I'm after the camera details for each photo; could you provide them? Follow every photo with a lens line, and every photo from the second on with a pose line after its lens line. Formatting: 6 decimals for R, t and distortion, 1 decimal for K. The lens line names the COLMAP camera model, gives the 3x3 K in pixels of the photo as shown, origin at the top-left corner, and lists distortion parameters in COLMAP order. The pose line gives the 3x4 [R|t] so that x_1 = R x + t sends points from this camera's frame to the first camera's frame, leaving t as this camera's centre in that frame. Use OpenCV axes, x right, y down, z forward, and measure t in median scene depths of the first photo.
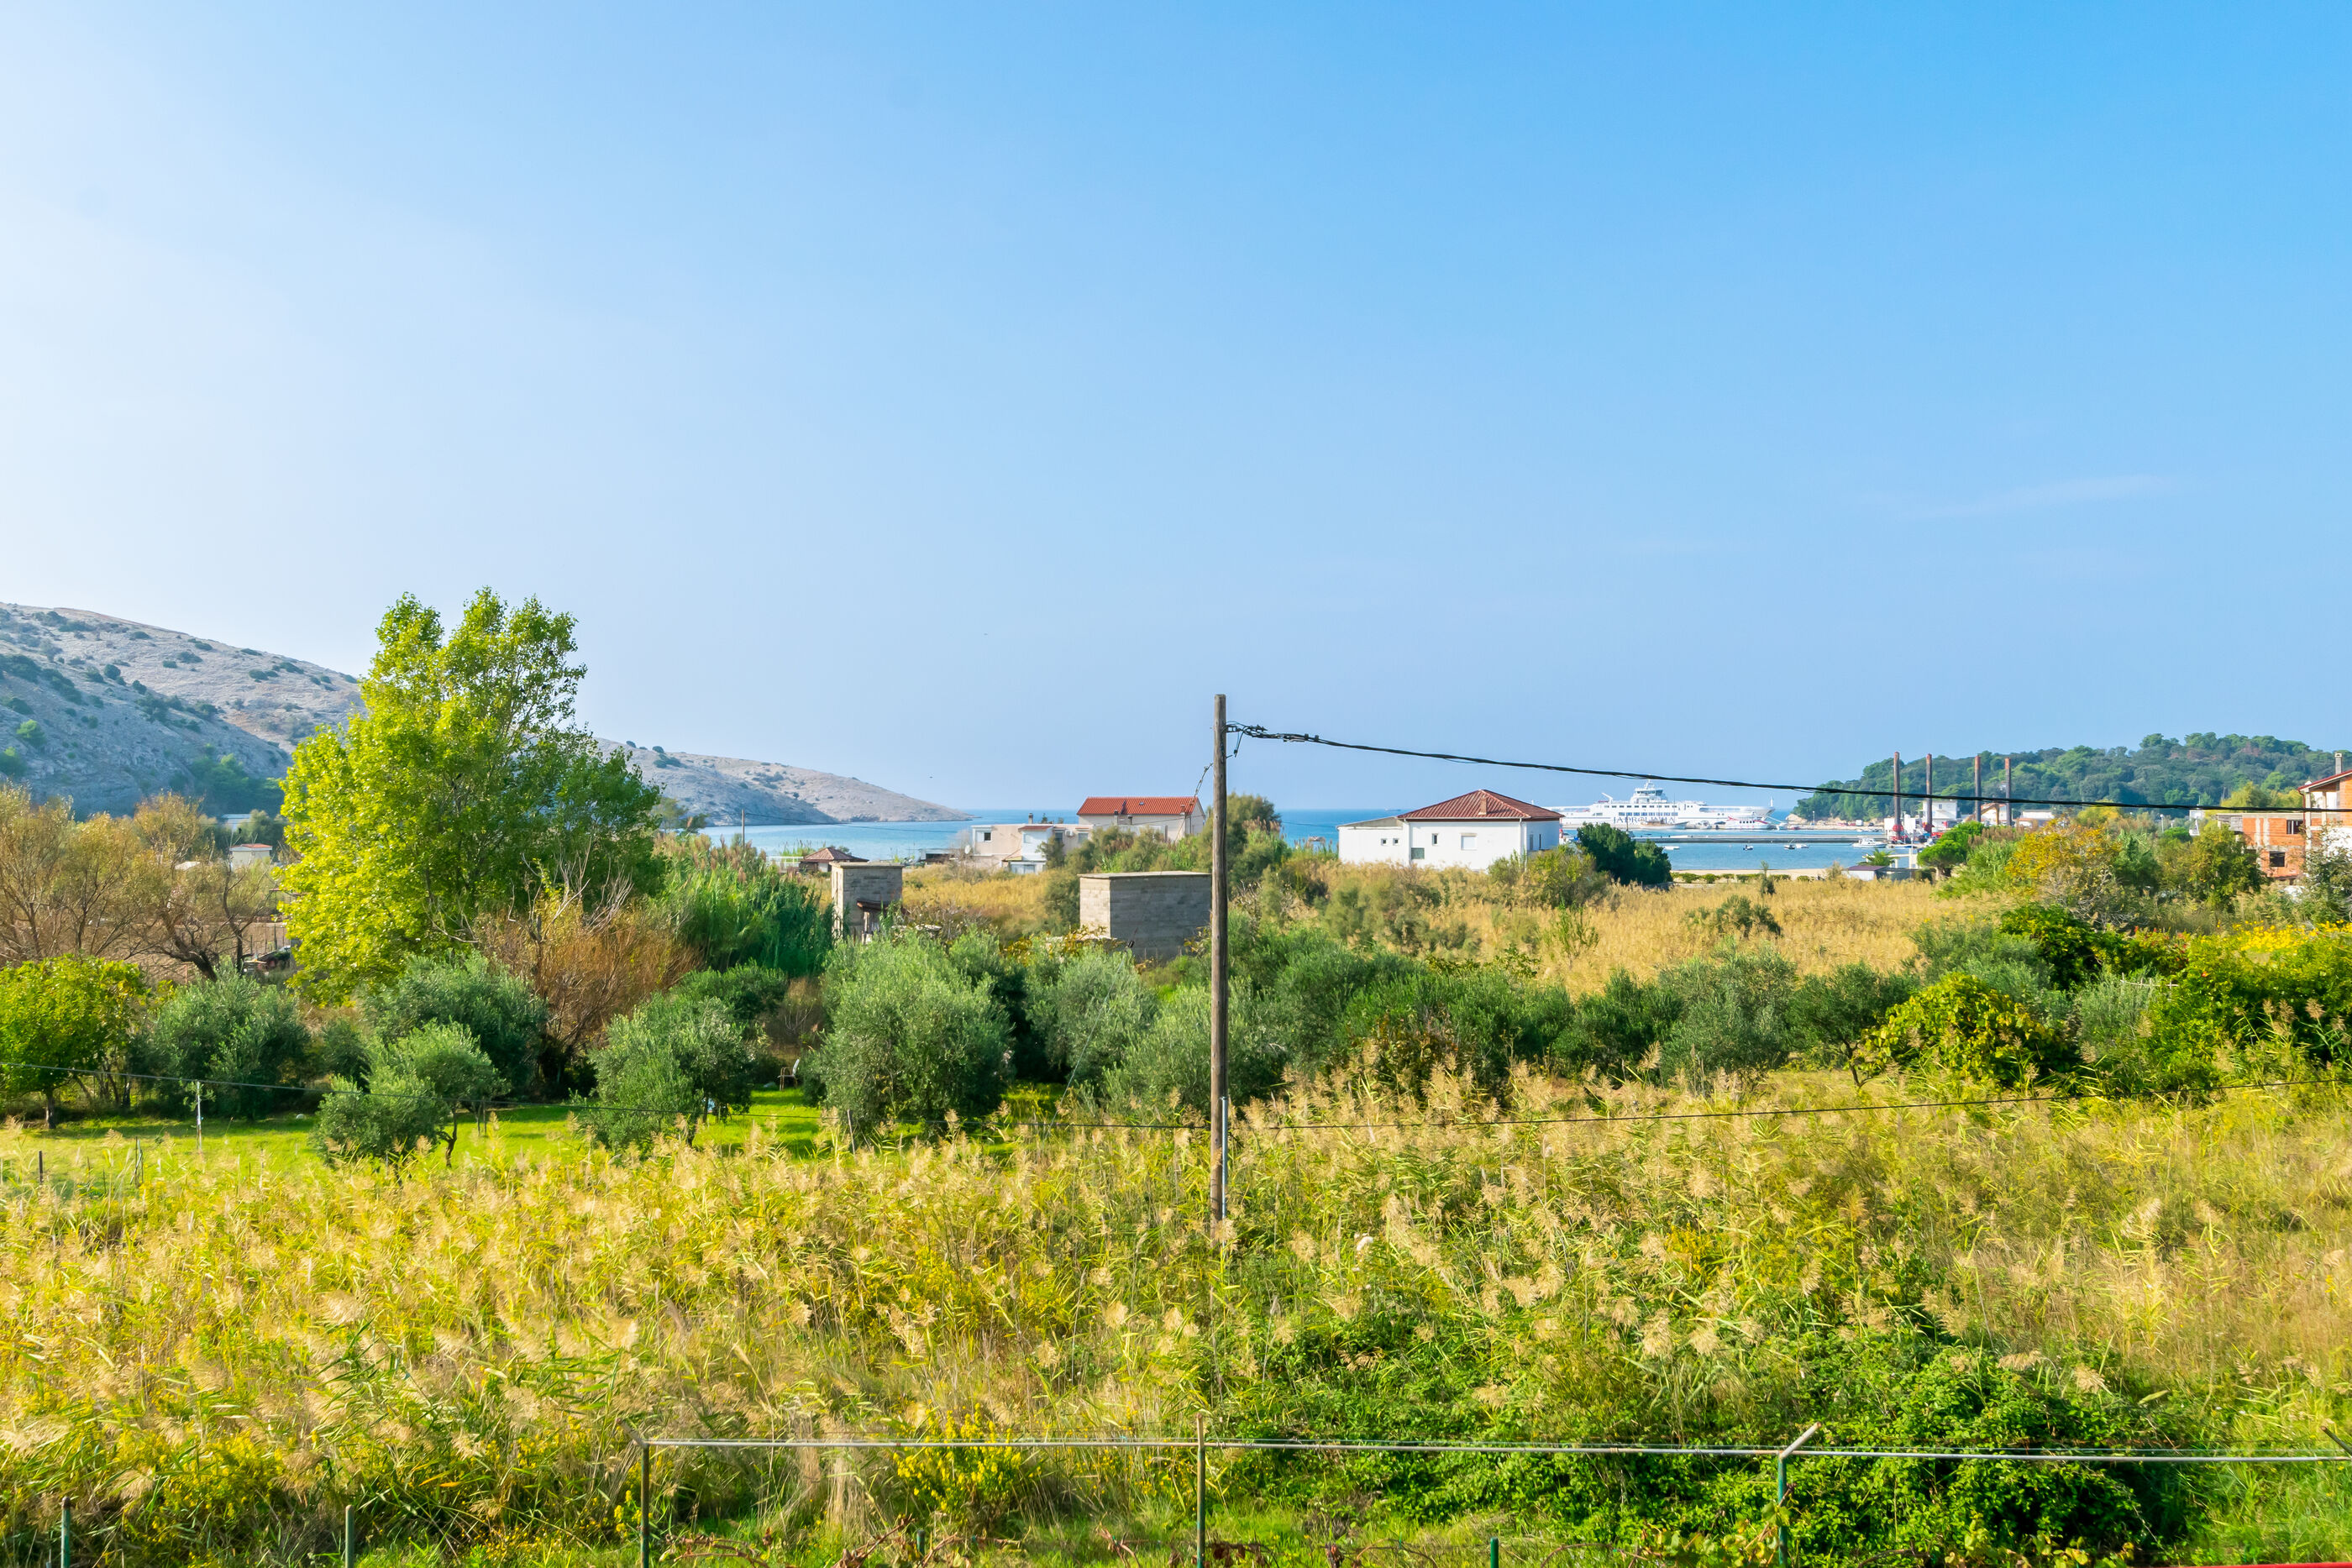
lens RADIAL K [[2034.8, 0, 1175.8], [0, 2034.8, 782.1], [0, 0, 1]] dist [-0.005535, -0.007253]
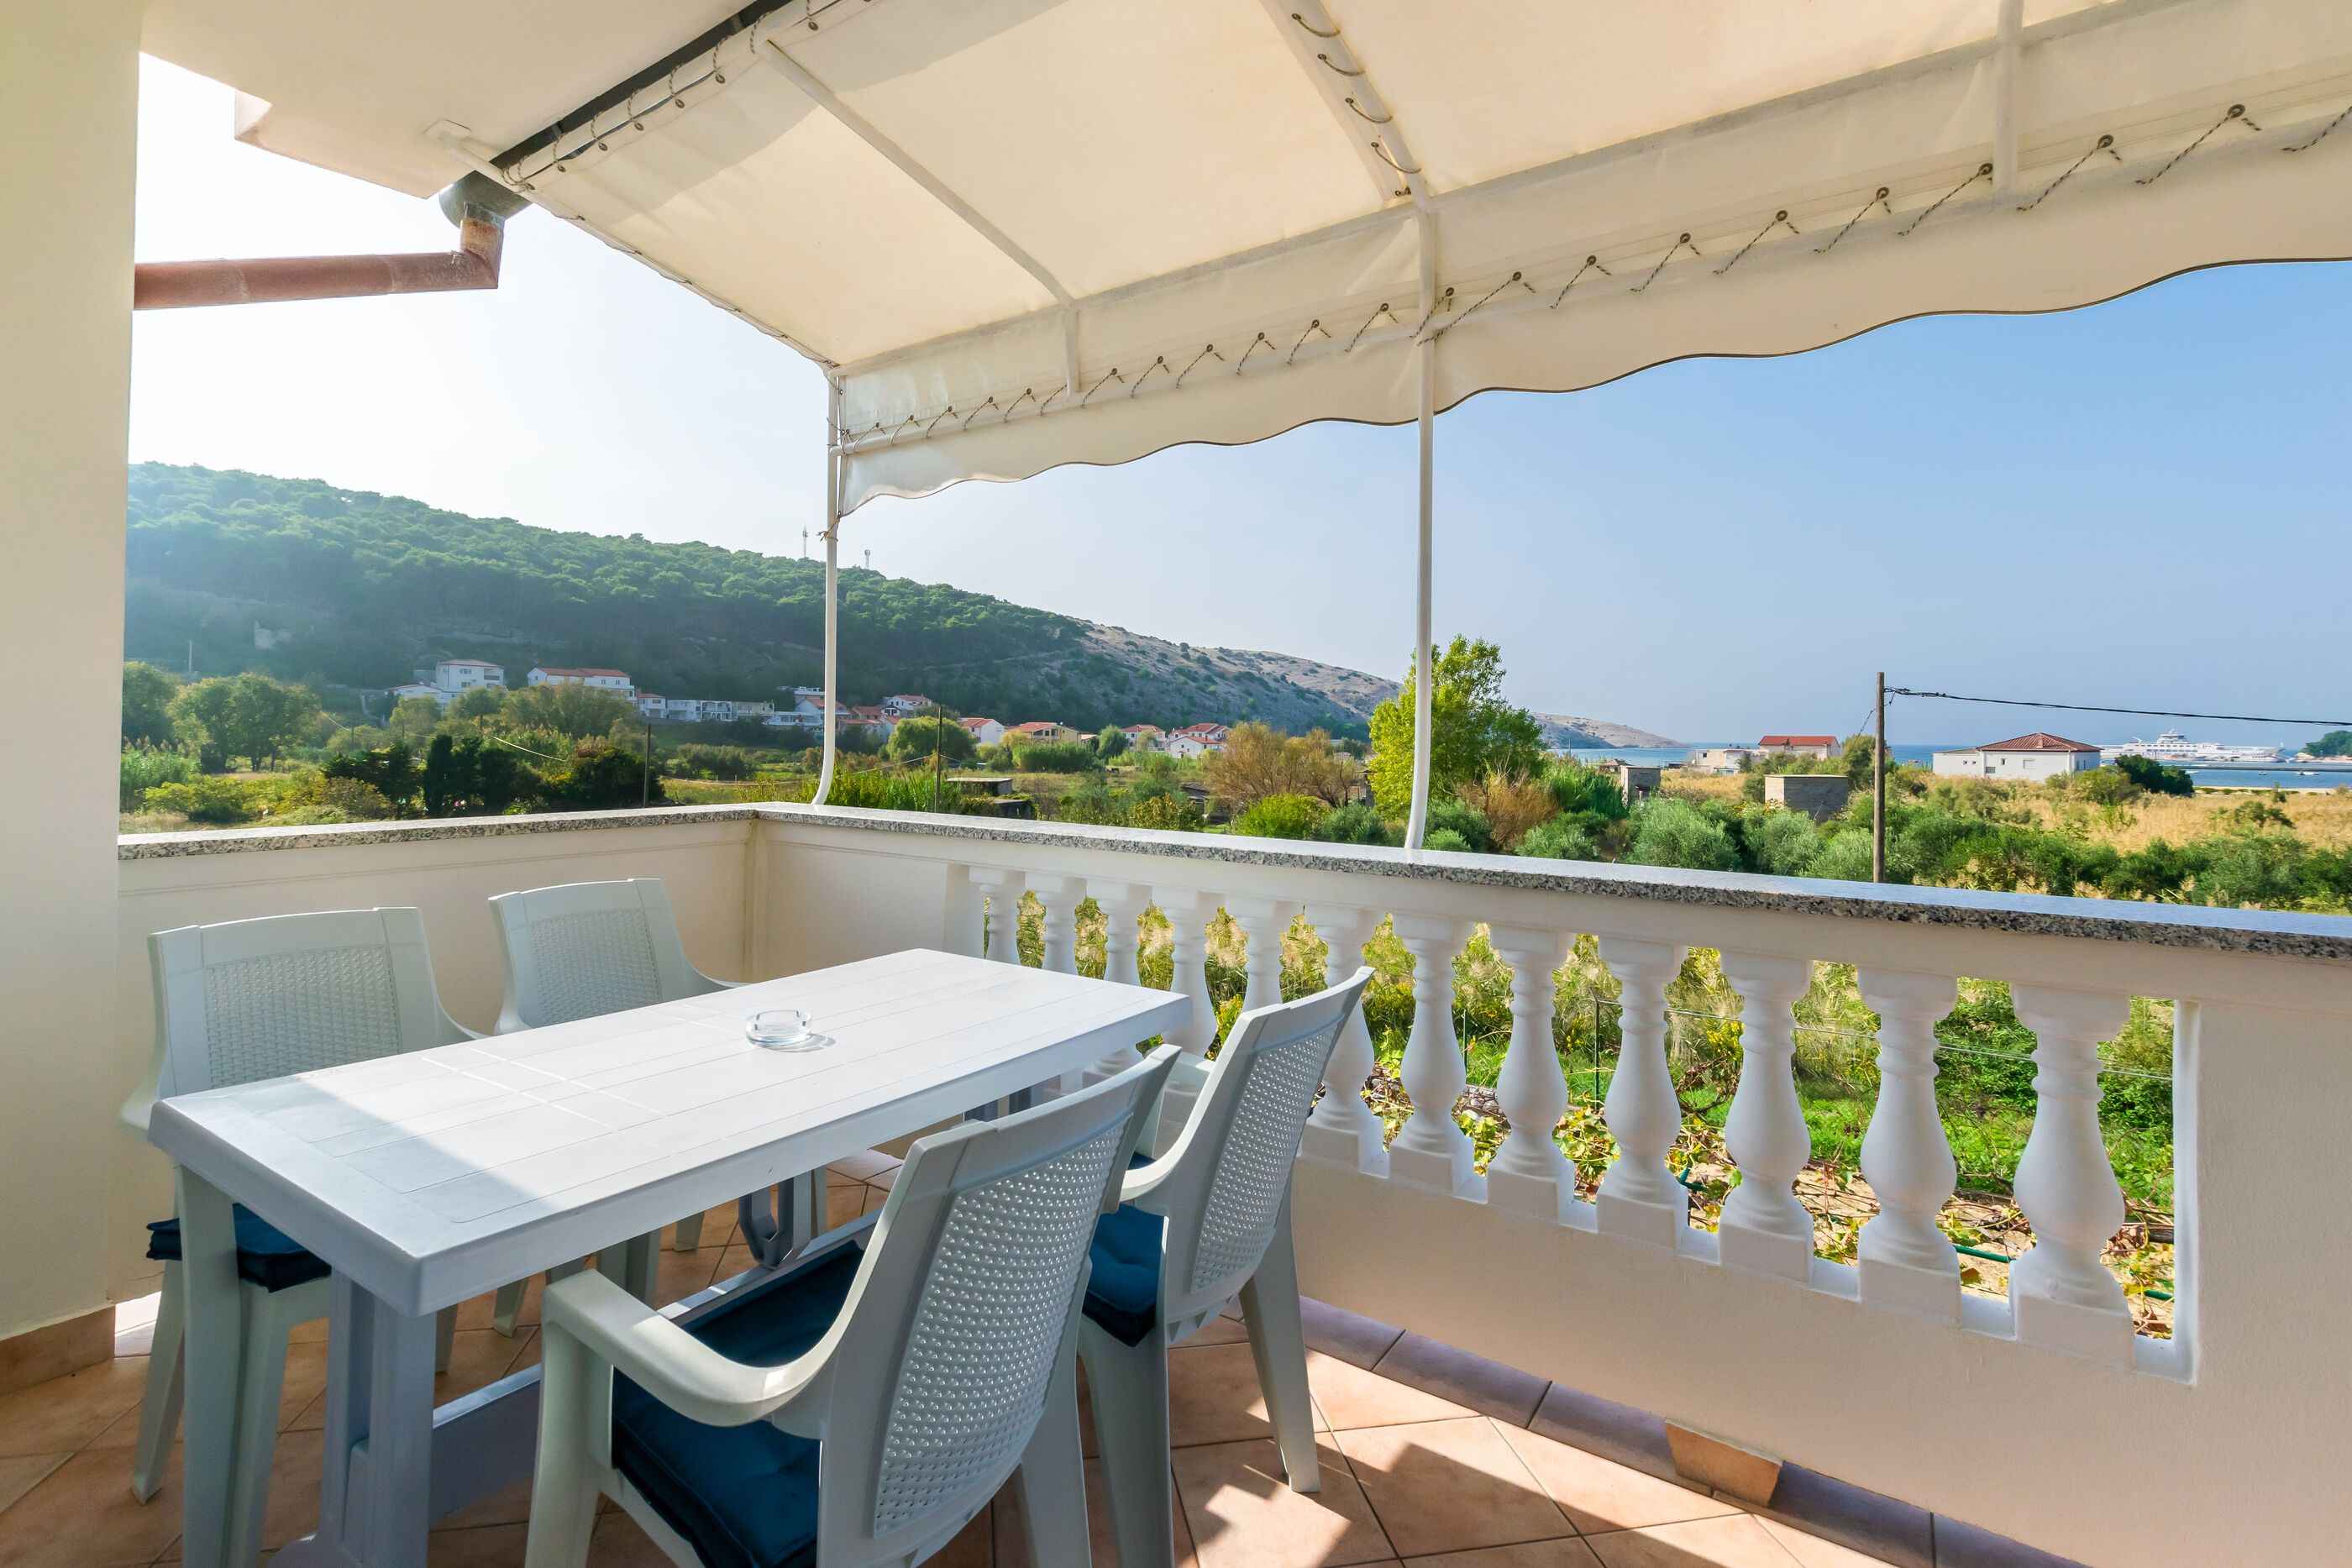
lens RADIAL K [[1023.5, 0, 1185.3], [0, 1023.5, 730.1], [0, 0, 1]] dist [0.006109, -0.002117]
pose [[0.864111, 0.008352, -0.503232, -0.037085], [-0.011015, 0.999937, -0.002318, 0.013092], [0.503180, 0.007546, 0.864149, -0.097852]]
